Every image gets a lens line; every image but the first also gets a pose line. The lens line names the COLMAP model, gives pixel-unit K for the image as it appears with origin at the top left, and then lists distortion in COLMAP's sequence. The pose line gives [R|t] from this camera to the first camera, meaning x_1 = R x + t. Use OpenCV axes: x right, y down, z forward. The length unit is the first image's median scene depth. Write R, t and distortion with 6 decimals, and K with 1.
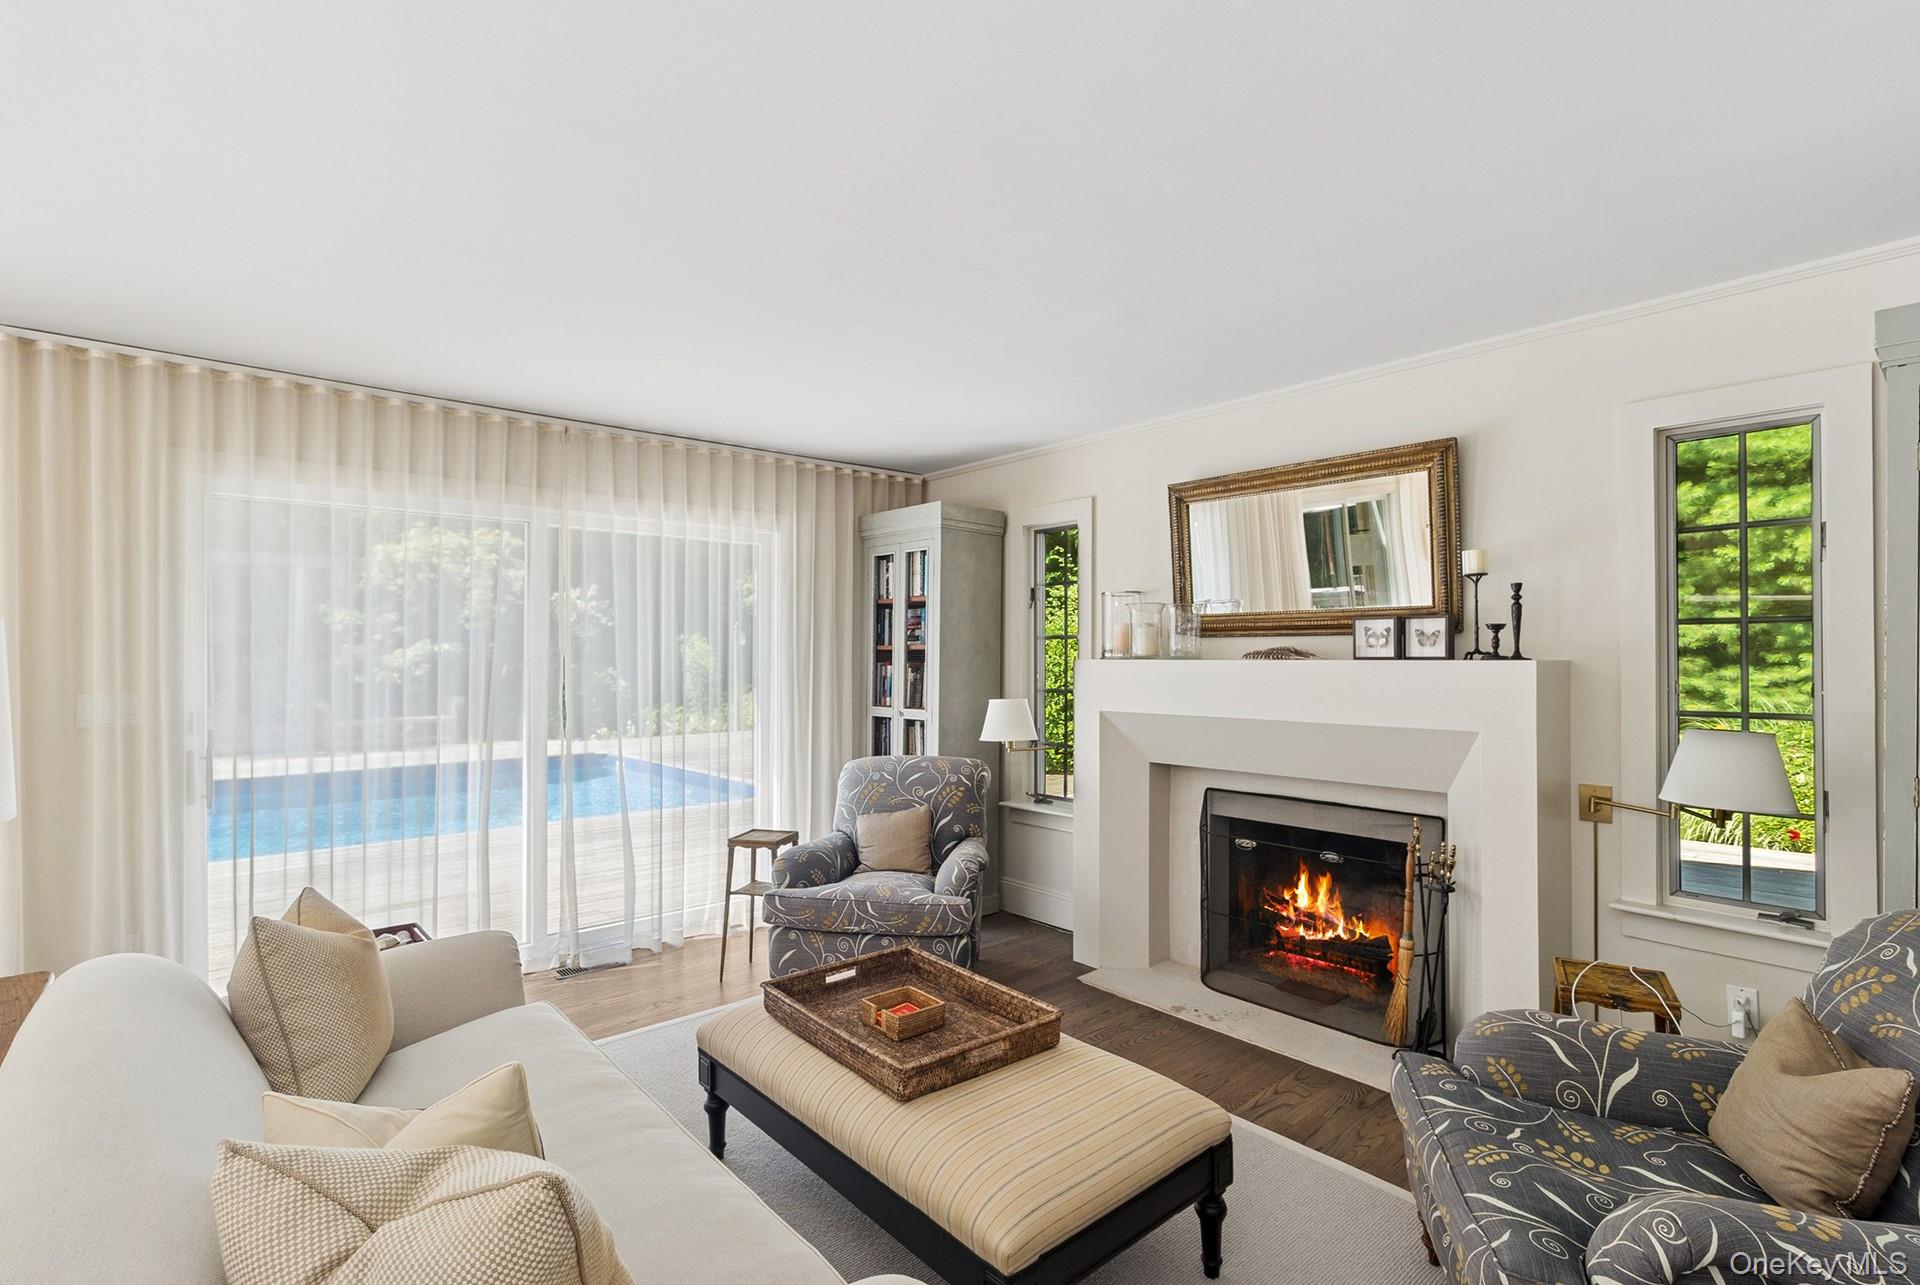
lens RADIAL K [[905.5, 0, 962.3], [0, 905.5, 652.5], [0, 0, 1]] dist [-0.001433, 0.001248]
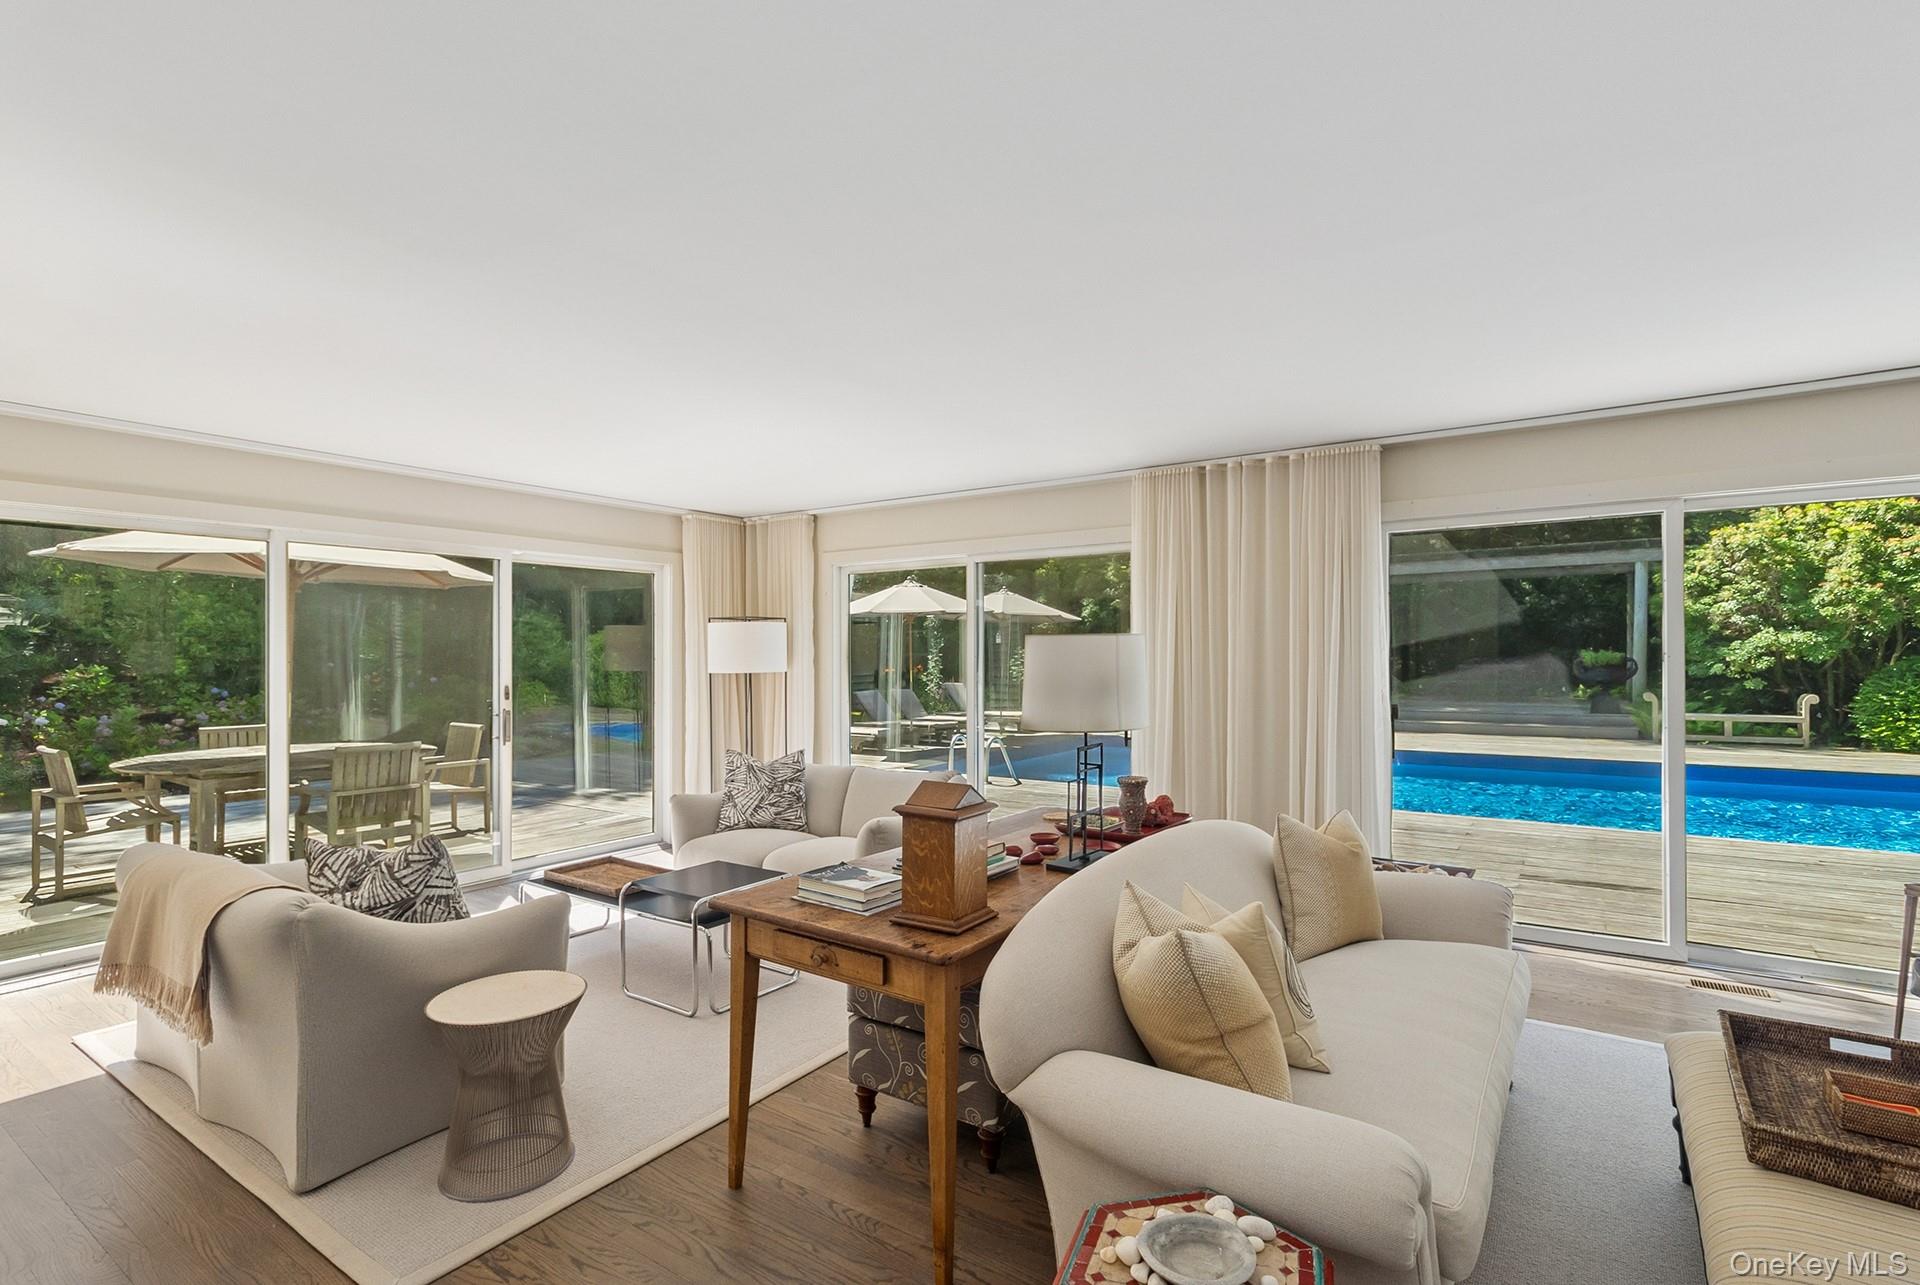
lens RADIAL K [[905.5, 0, 962.3], [0, 905.5, 652.5], [0, 0, 1]] dist [-0.001433, 0.001248]
pose [[0.246270, 0.000109, -0.969201, 0.333387], [0.007490, 0.999970, 0.002015, 0.002393], [0.969172, -0.007756, 0.246262, 0.037754]]
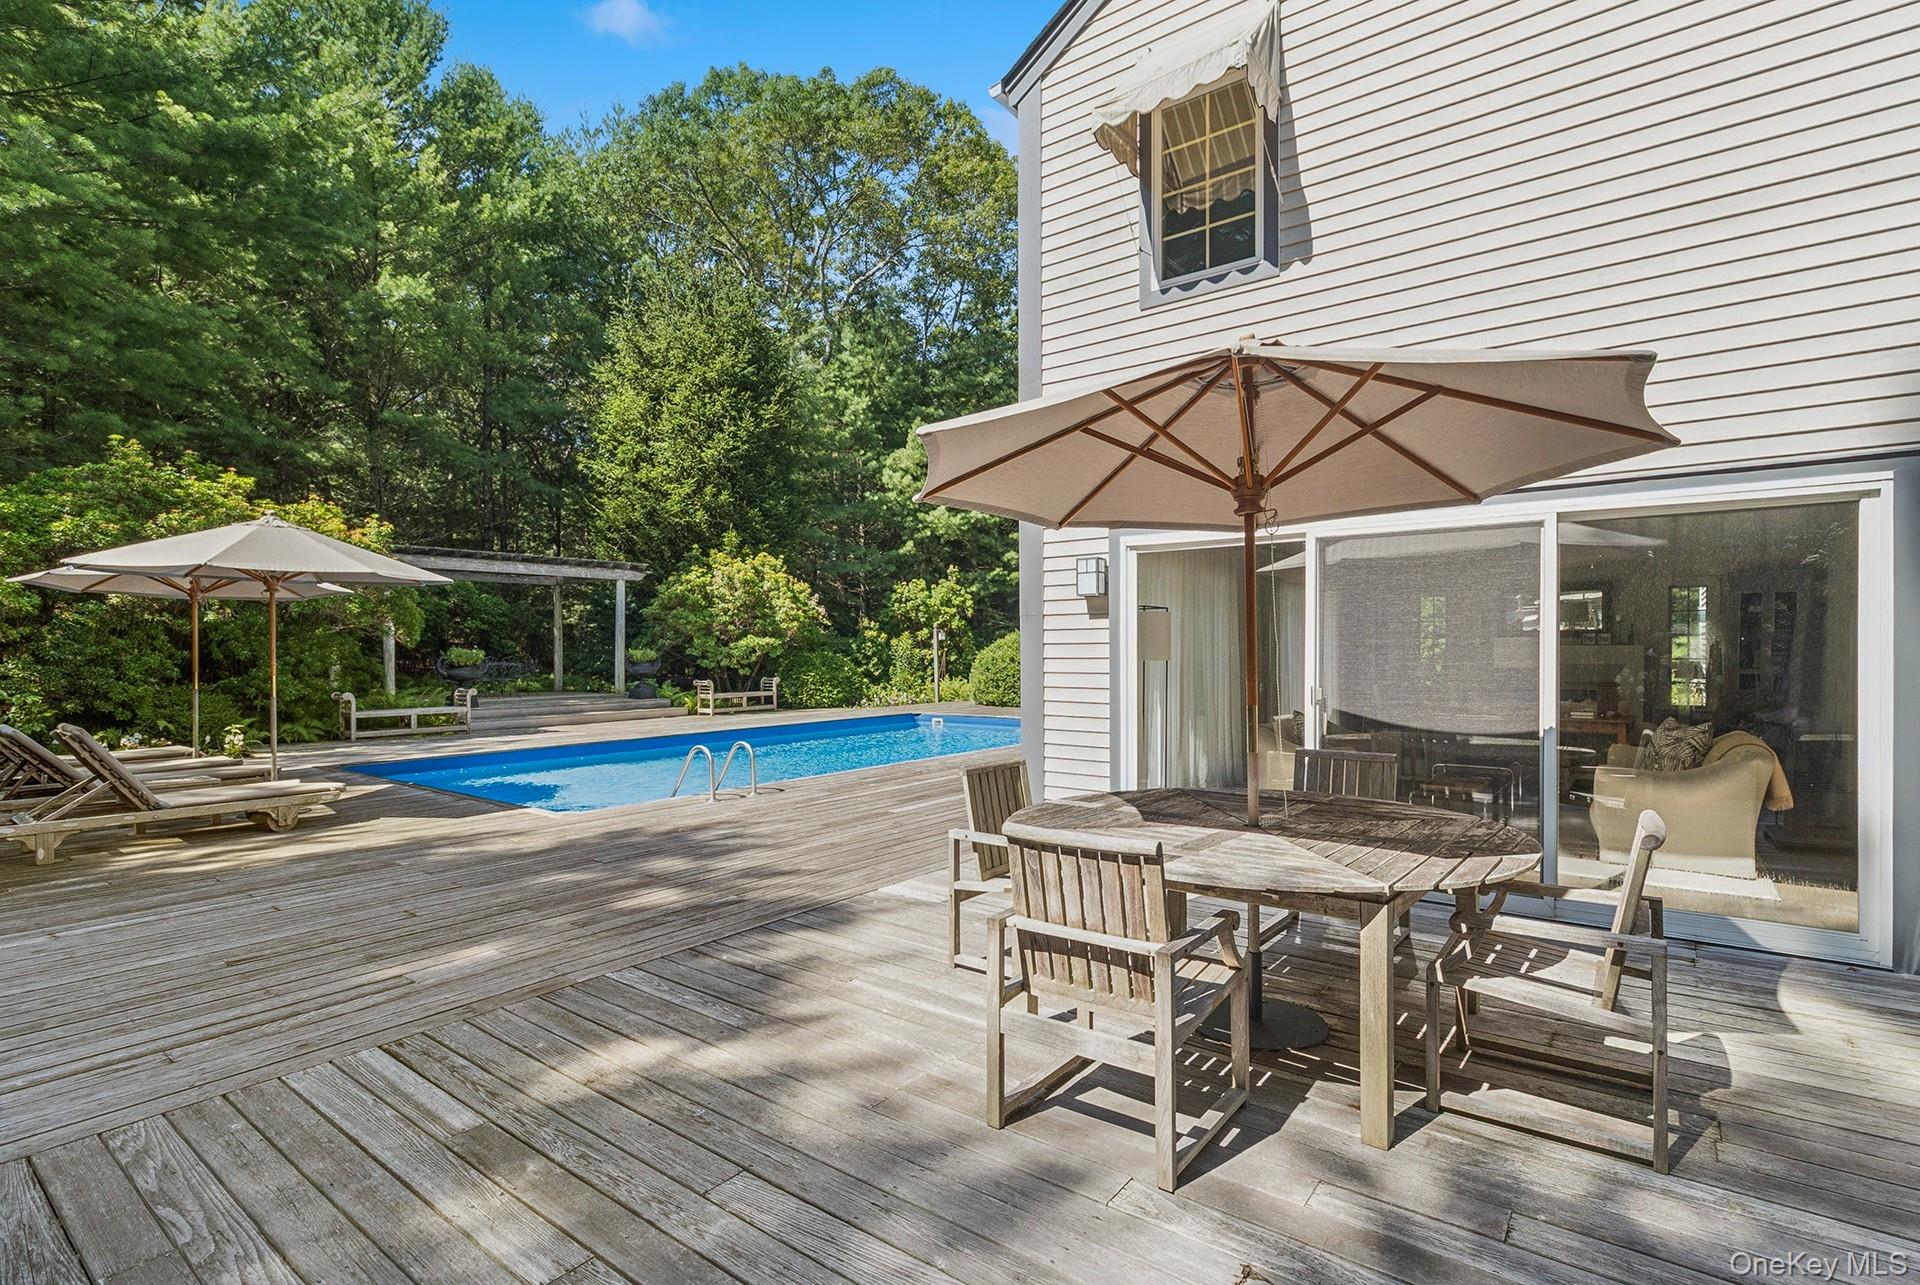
lens RADIAL K [[905.5, 0, 962.3], [0, 905.5, 652.5], [0, 0, 1]] dist [-0.001433, 0.001248]
pose [[0.983167, -0.000380, 0.182709, -2.217089], [-0.000772, 0.999980, 0.006234, 0.009702], [-0.182708, -0.006270, 0.983147, -1.696491]]
